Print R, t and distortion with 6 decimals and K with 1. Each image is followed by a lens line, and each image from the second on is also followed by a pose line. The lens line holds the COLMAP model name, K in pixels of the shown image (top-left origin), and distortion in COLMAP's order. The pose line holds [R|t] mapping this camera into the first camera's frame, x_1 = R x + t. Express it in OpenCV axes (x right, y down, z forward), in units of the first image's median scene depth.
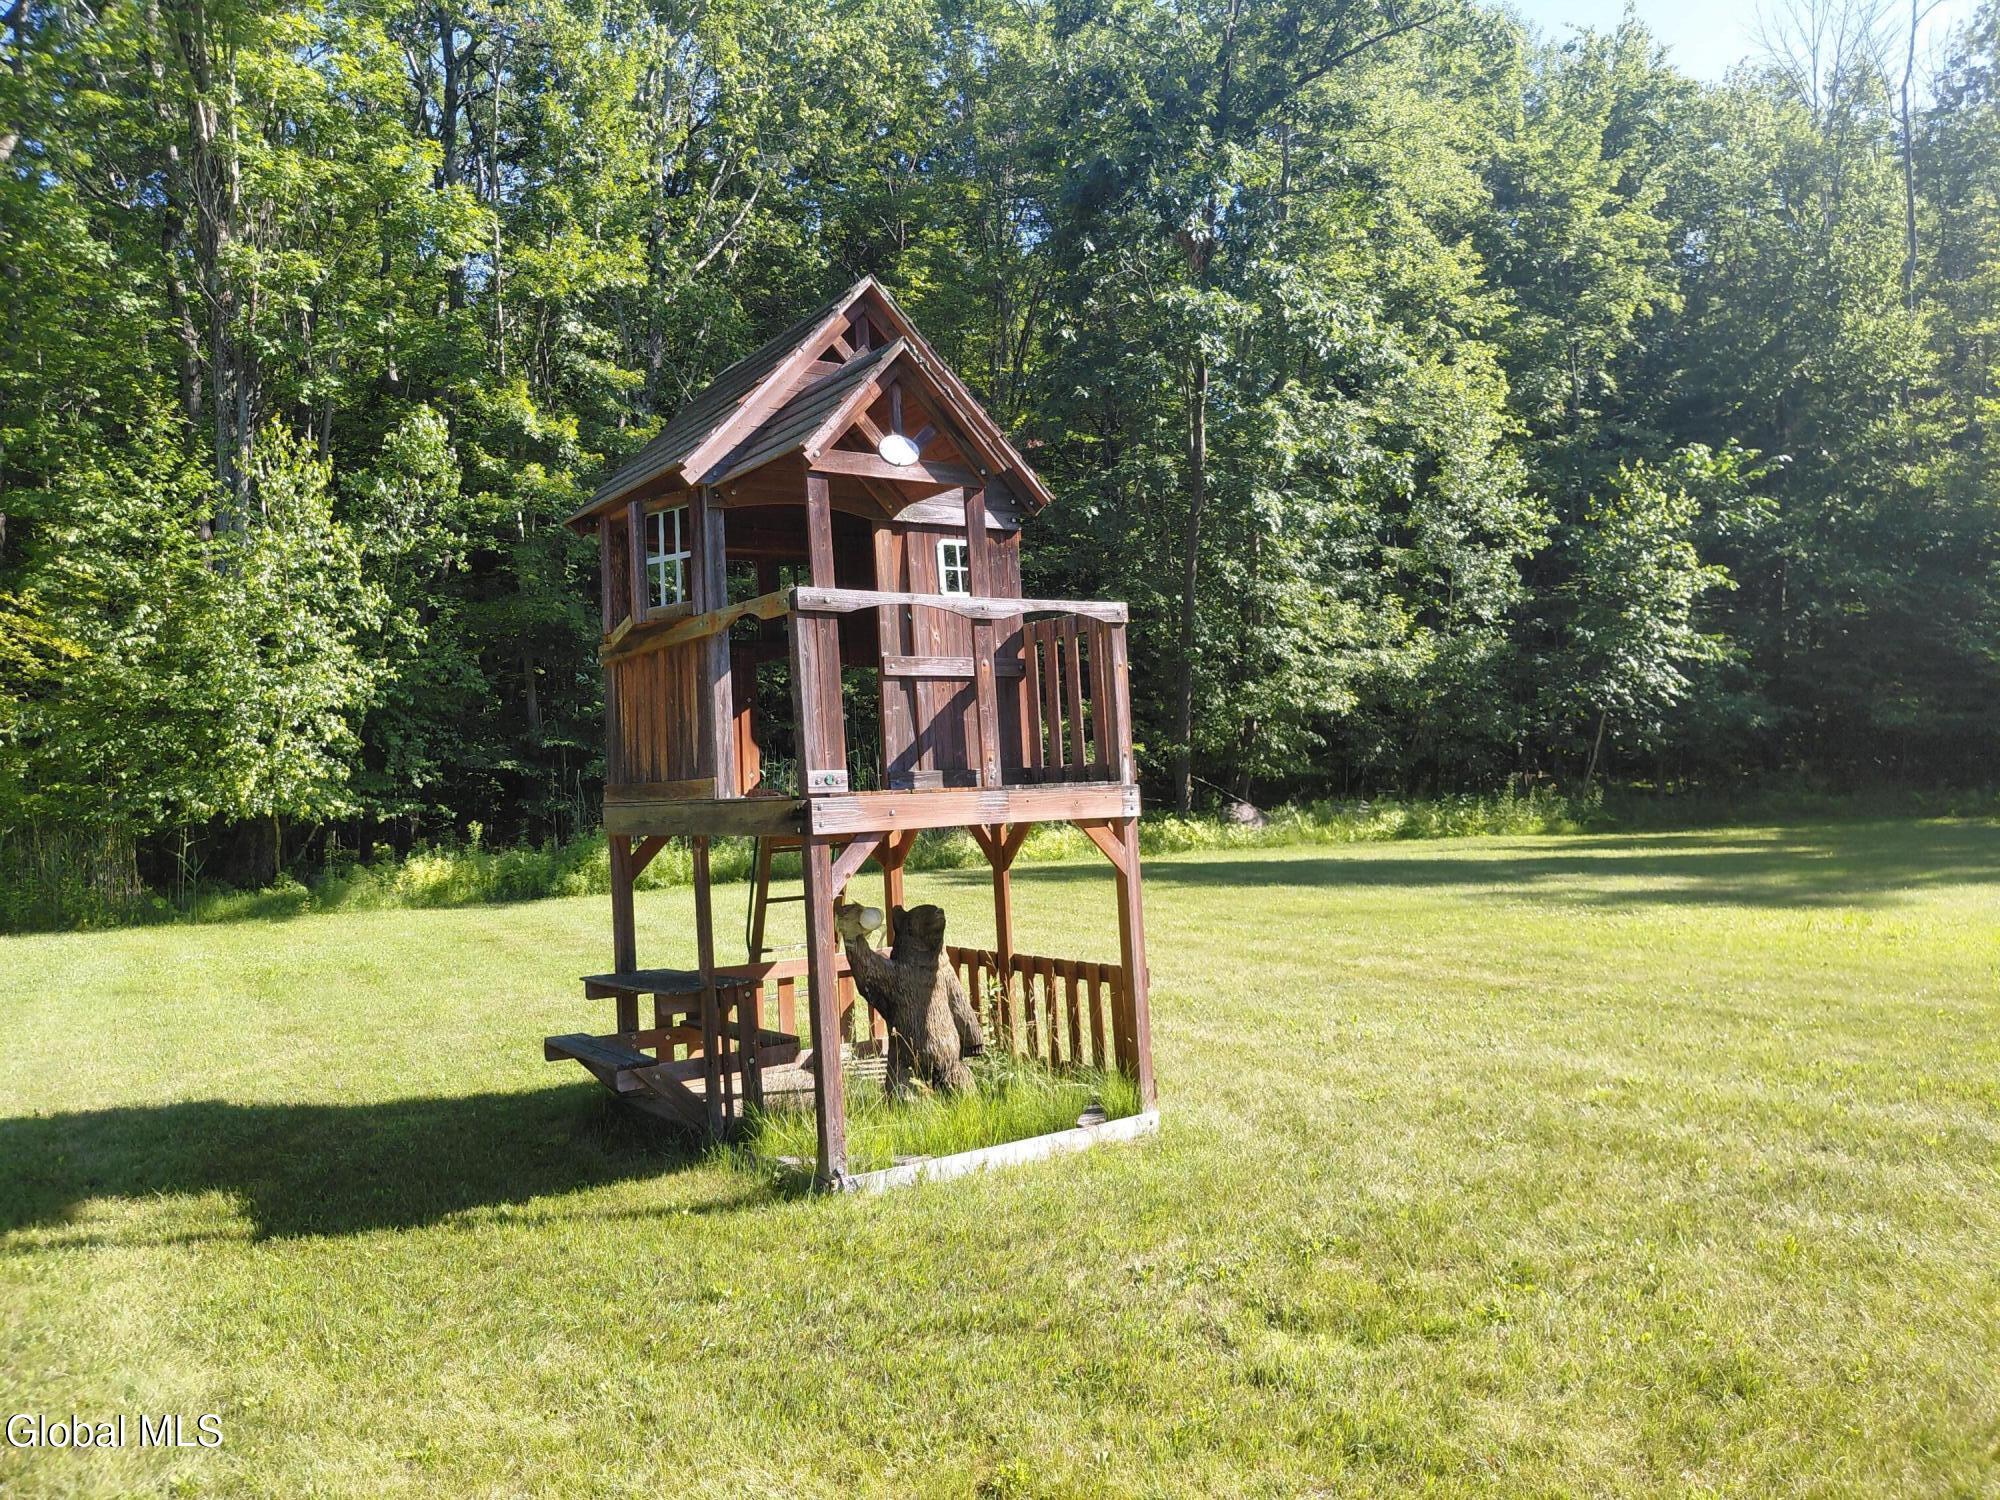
lens RADIAL K [[1484.5, 0, 1014.0], [0, 1484.5, 747.1], [0, 0, 1]] dist [0.135692, -0.280511]
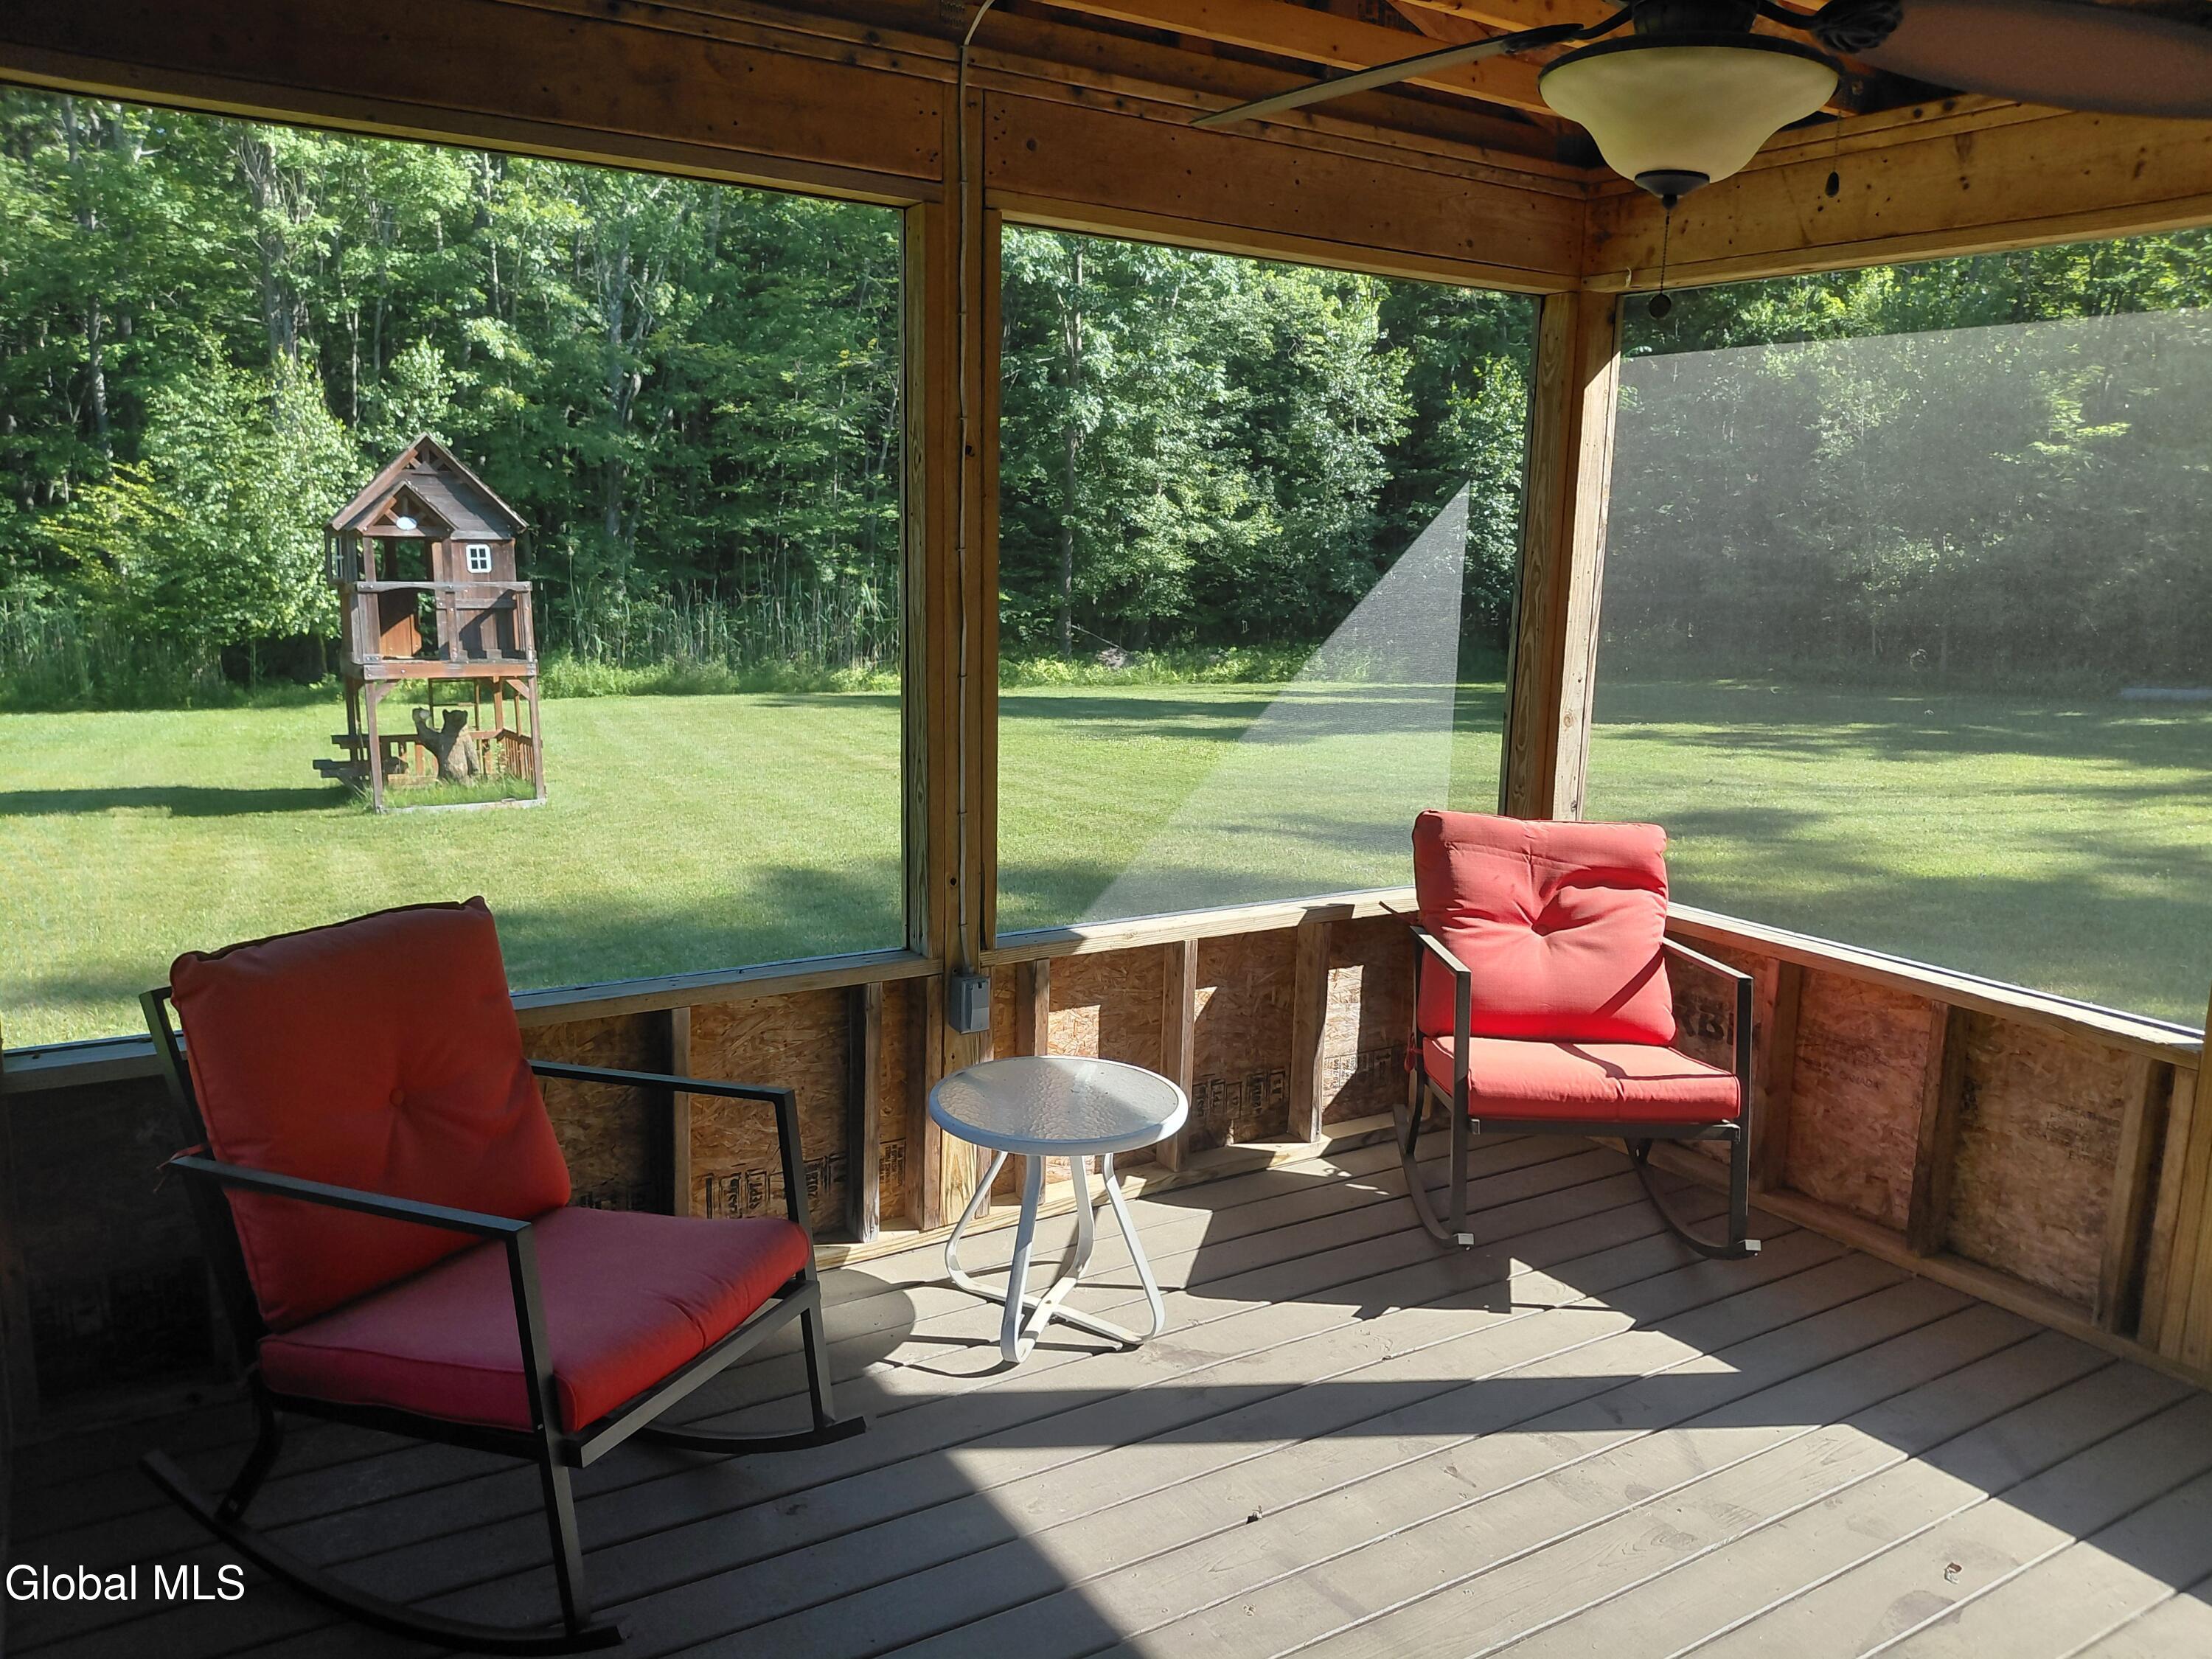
lens RADIAL K [[1641.9, 0, 1121.5], [0, 1641.9, 826.3], [0, 0, 1]] dist [0.135692, -0.280511]
pose [[0.995416, 0.047289, -0.083131, 0.420587], [-0.032996, 0.985644, 0.165584, -0.062804], [0.089768, -0.162082, 0.982686, -0.522438]]
